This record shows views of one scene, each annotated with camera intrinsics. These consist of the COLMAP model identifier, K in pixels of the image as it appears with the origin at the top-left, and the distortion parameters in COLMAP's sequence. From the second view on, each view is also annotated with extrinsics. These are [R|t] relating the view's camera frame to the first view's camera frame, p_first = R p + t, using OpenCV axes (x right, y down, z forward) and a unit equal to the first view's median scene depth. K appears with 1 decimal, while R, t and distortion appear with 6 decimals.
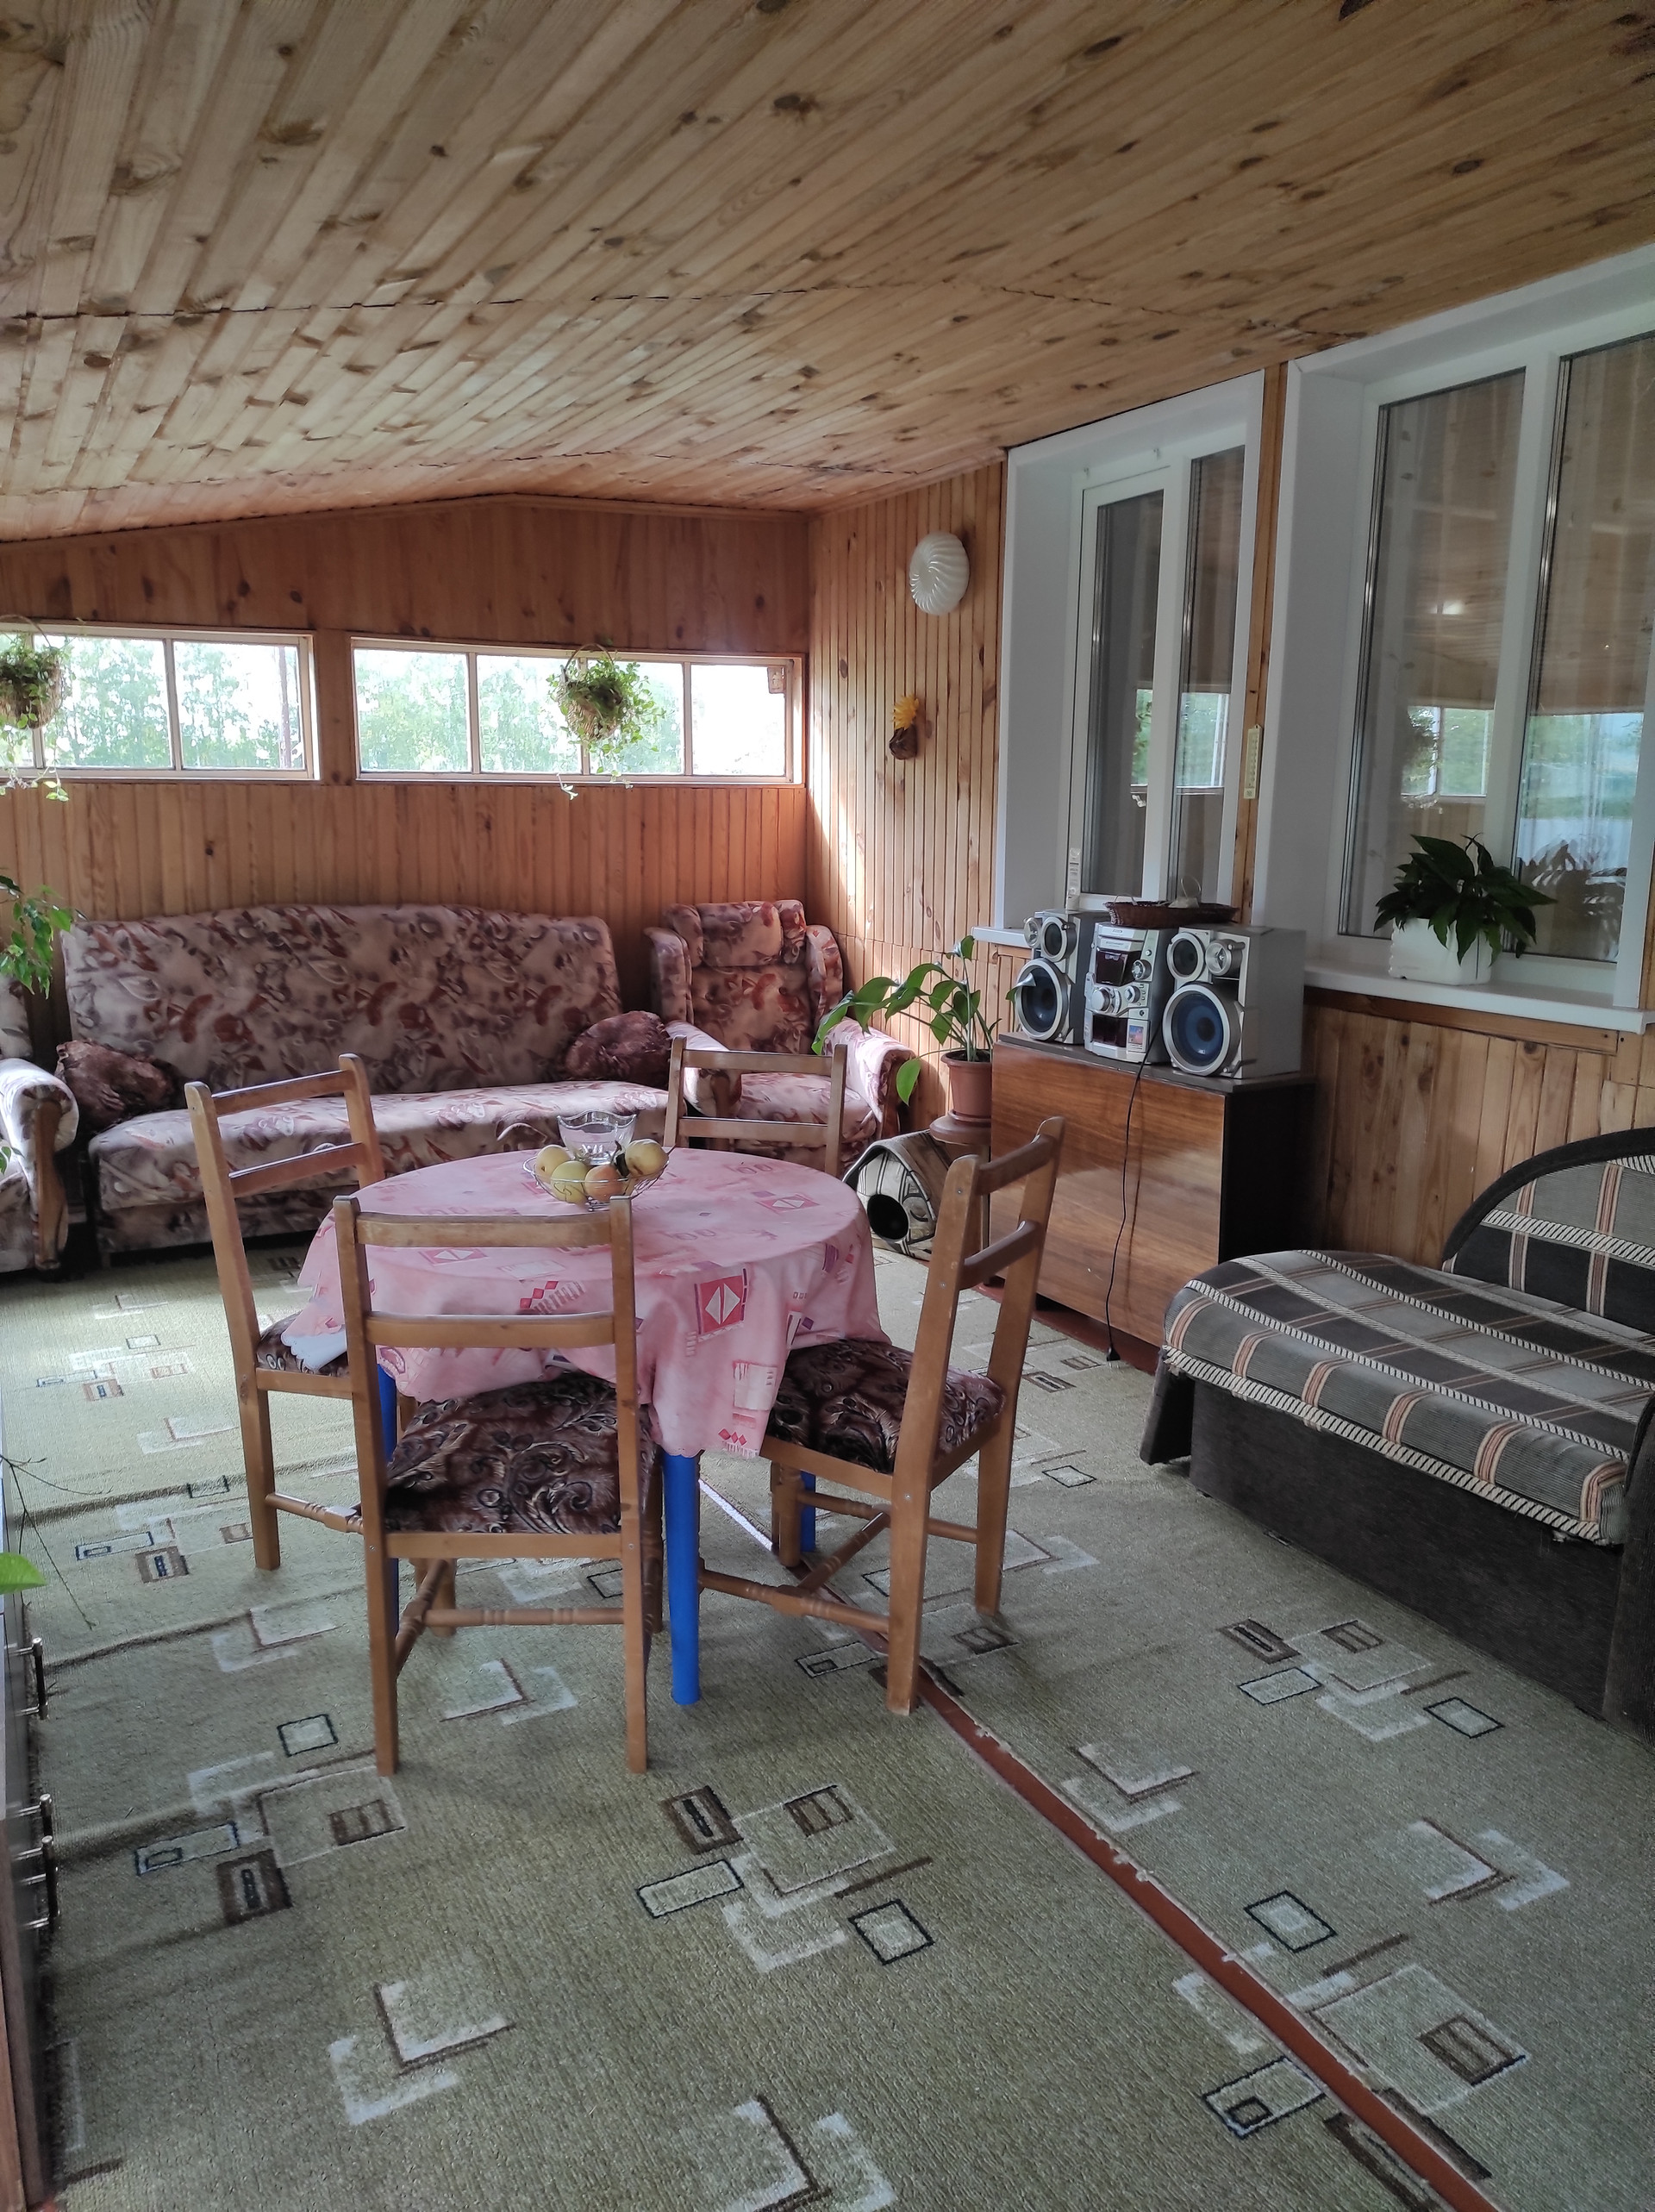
lens RADIAL K [[1659.4, 0, 827.5], [0, 1659.4, 1106.0], [0, 0, 1]] dist [0.076301, -0.058566]
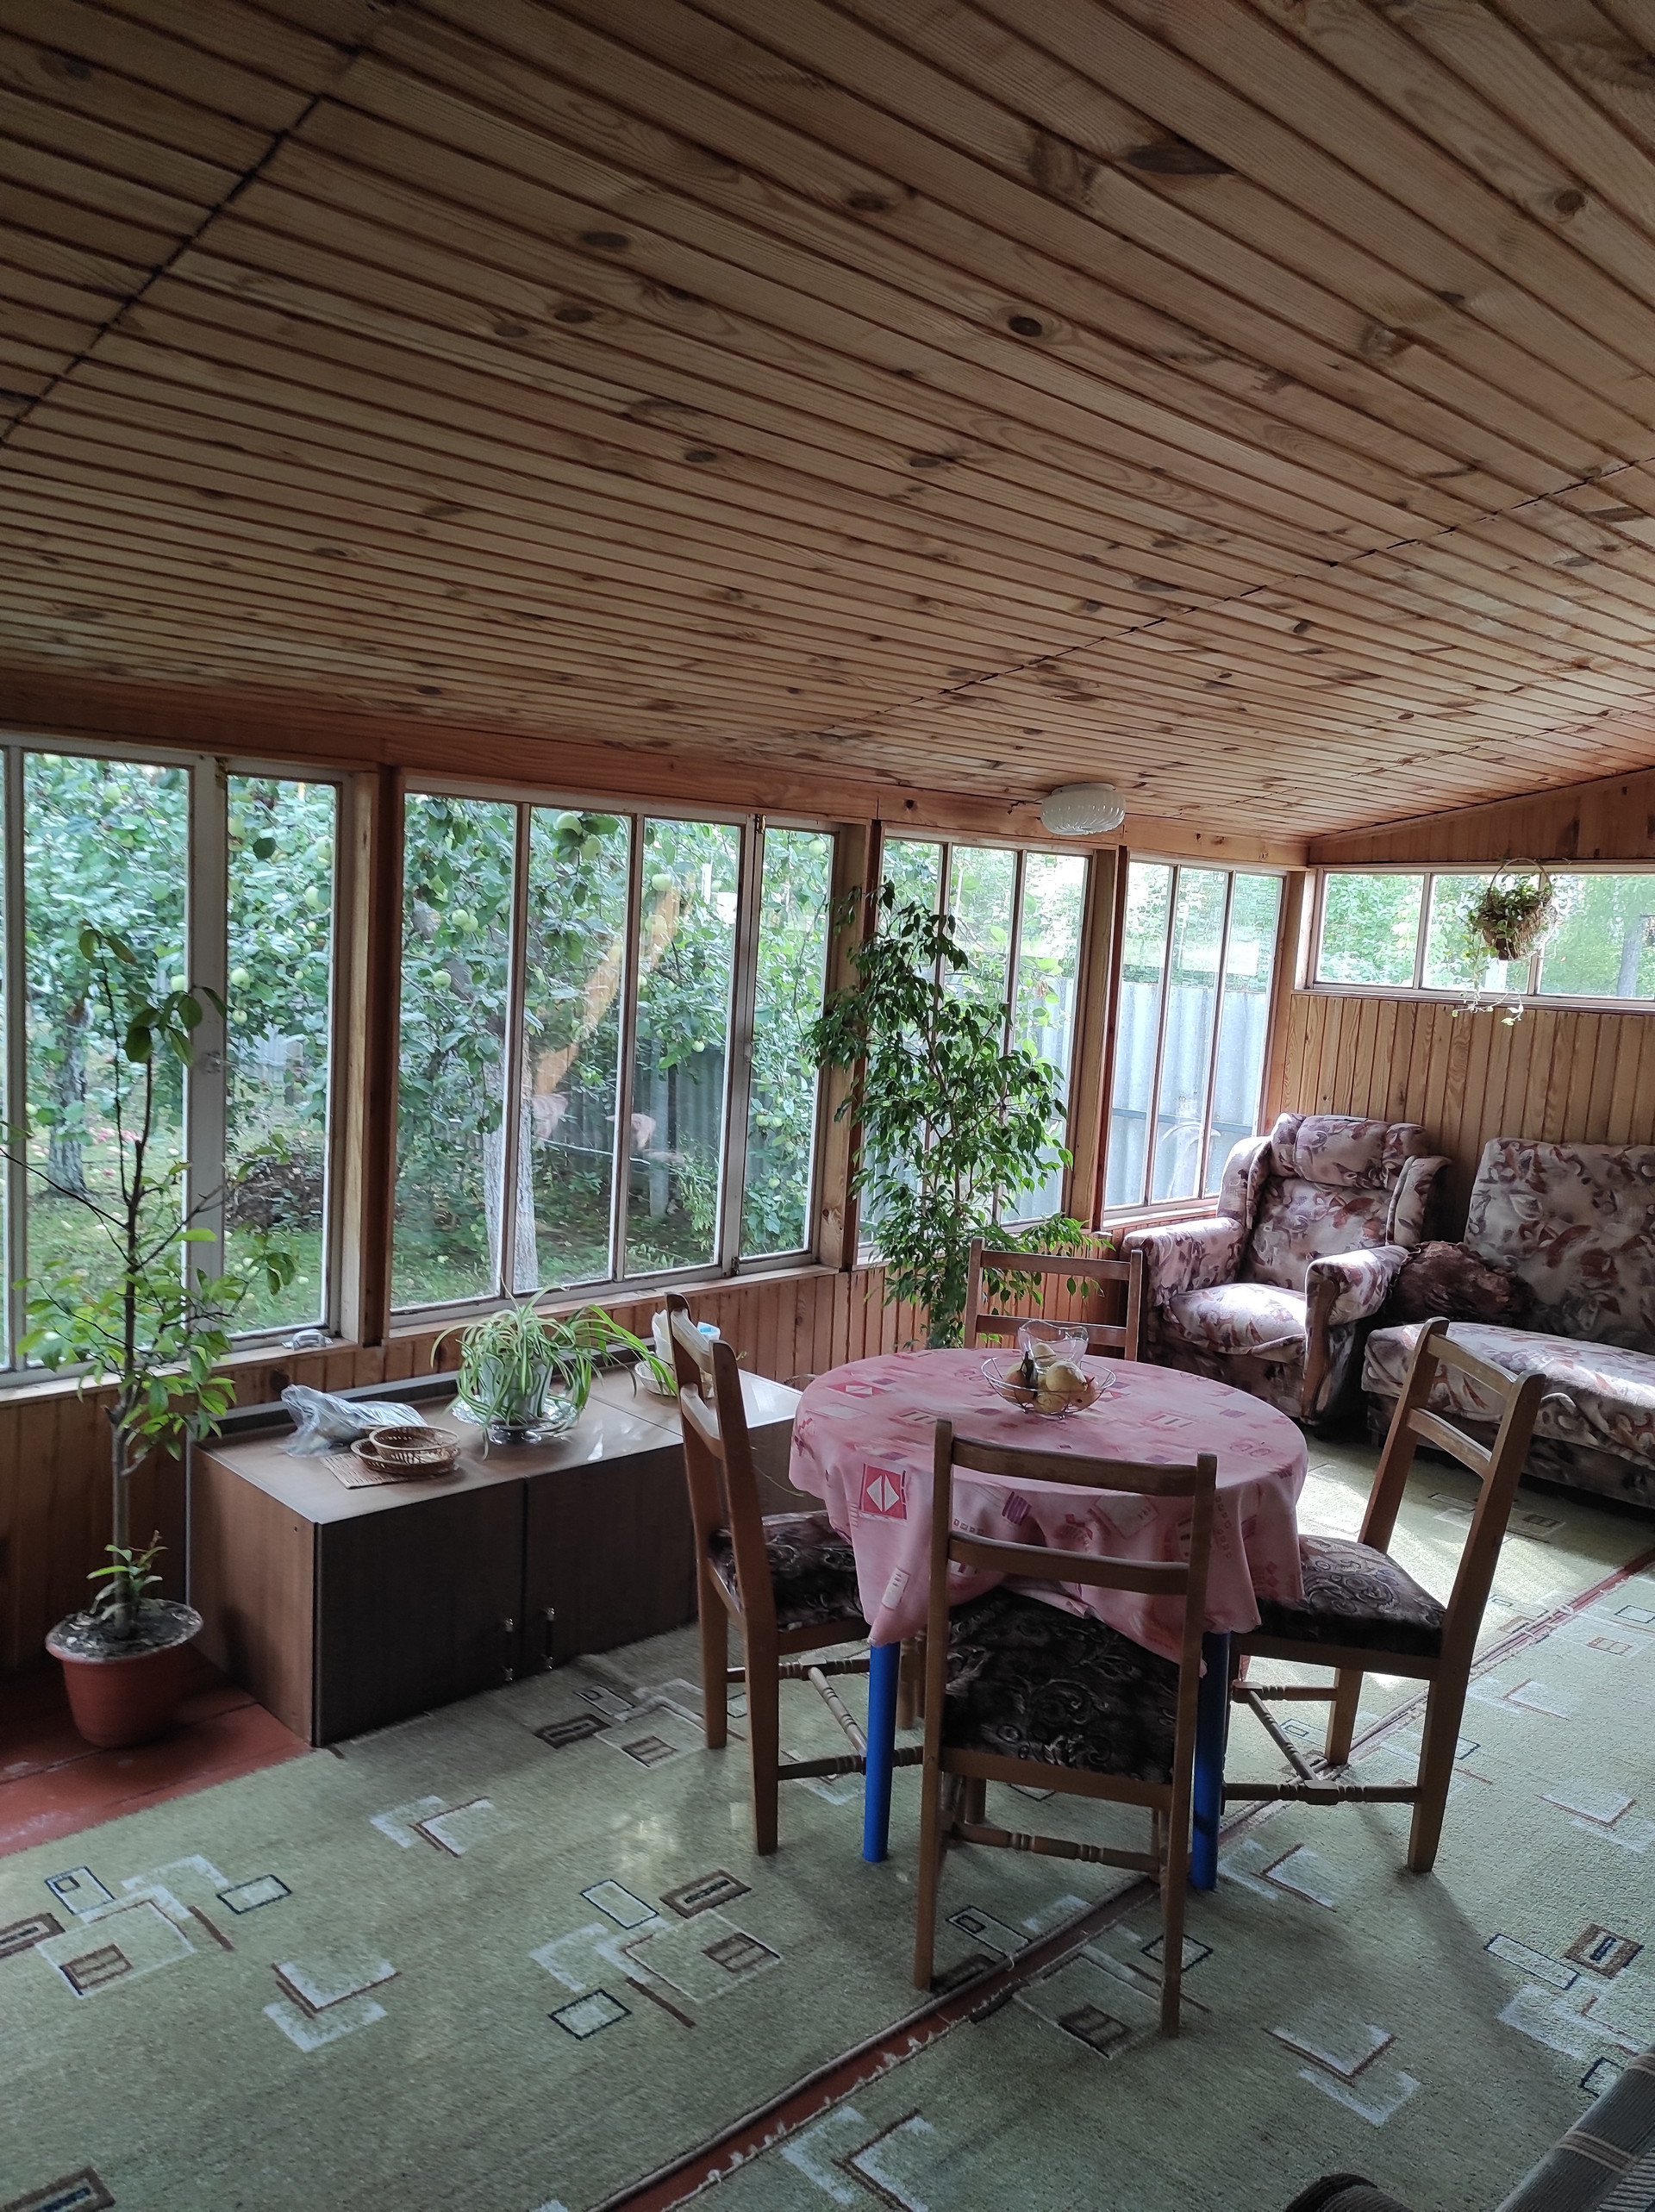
lens RADIAL K [[1659.4, 0, 827.5], [0, 1659.4, 1106.0], [0, 0, 1]] dist [0.076301, -0.058566]
pose [[0.289995, 0.097211, -0.952078, 0.435797], [-0.234276, 0.971771, 0.027863, -0.059056], [0.927911, 0.214969, 0.304582, 0.283467]]
